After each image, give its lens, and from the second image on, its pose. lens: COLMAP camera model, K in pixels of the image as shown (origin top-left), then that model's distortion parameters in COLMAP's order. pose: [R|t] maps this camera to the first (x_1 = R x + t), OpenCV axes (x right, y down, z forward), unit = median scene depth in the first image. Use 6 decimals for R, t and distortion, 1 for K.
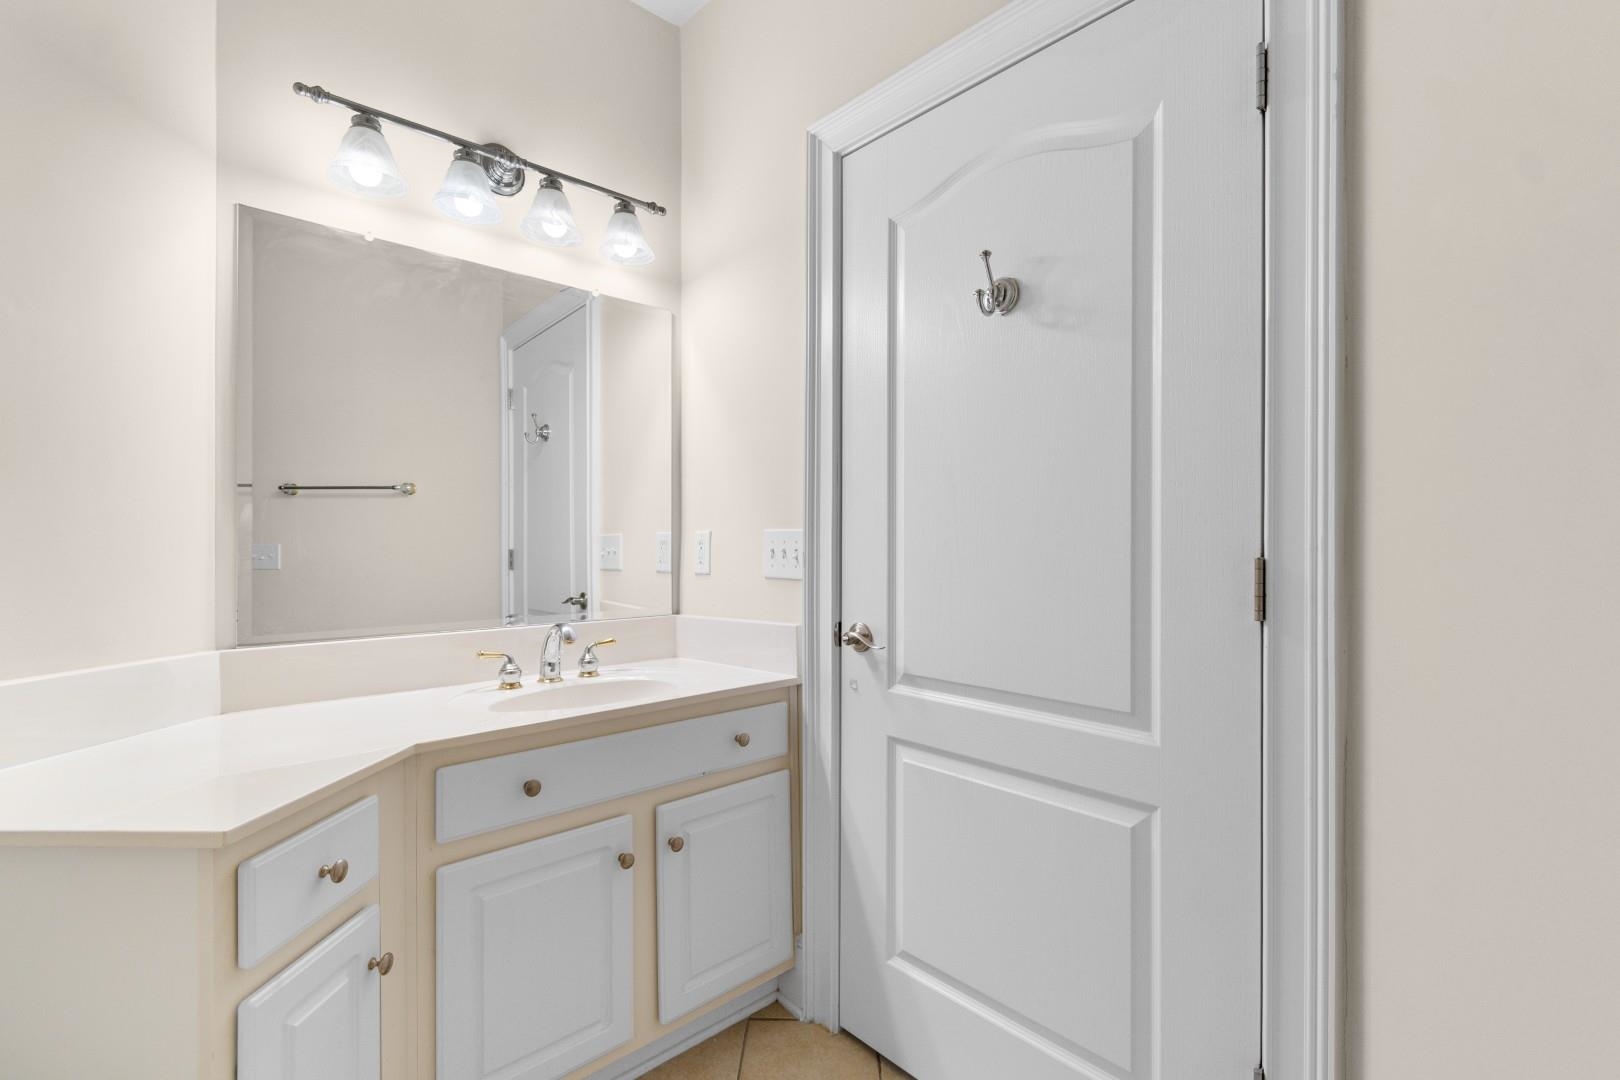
lens RADIAL K [[711.8, 0, 814.9], [0, 711.8, 545.8], [0, 0, 1]] dist [0.004446, 0.000168]
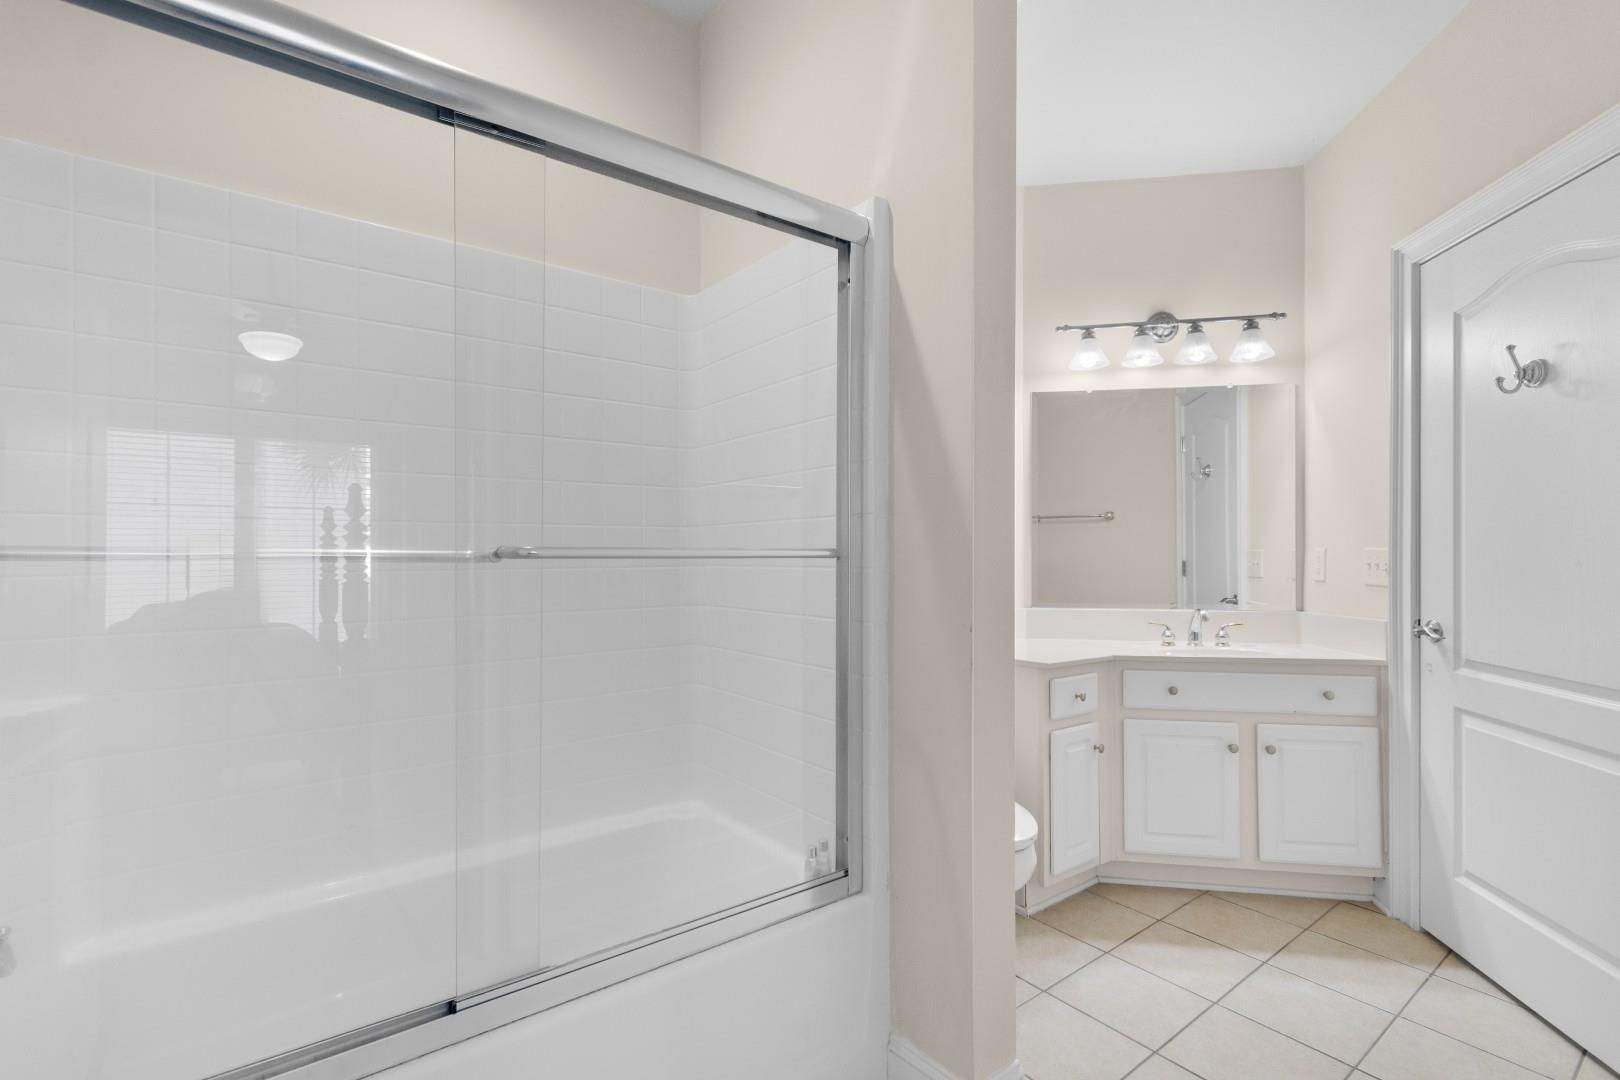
lens RADIAL K [[711.8, 0, 814.9], [0, 711.8, 545.8], [0, 0, 1]] dist [0.004446, 0.000168]
pose [[0.614134, -0.007834, -0.789163, 0.383759], [-0.001771, 0.999935, -0.011304, -0.011195], [0.789199, 0.008340, 0.614080, -0.676712]]
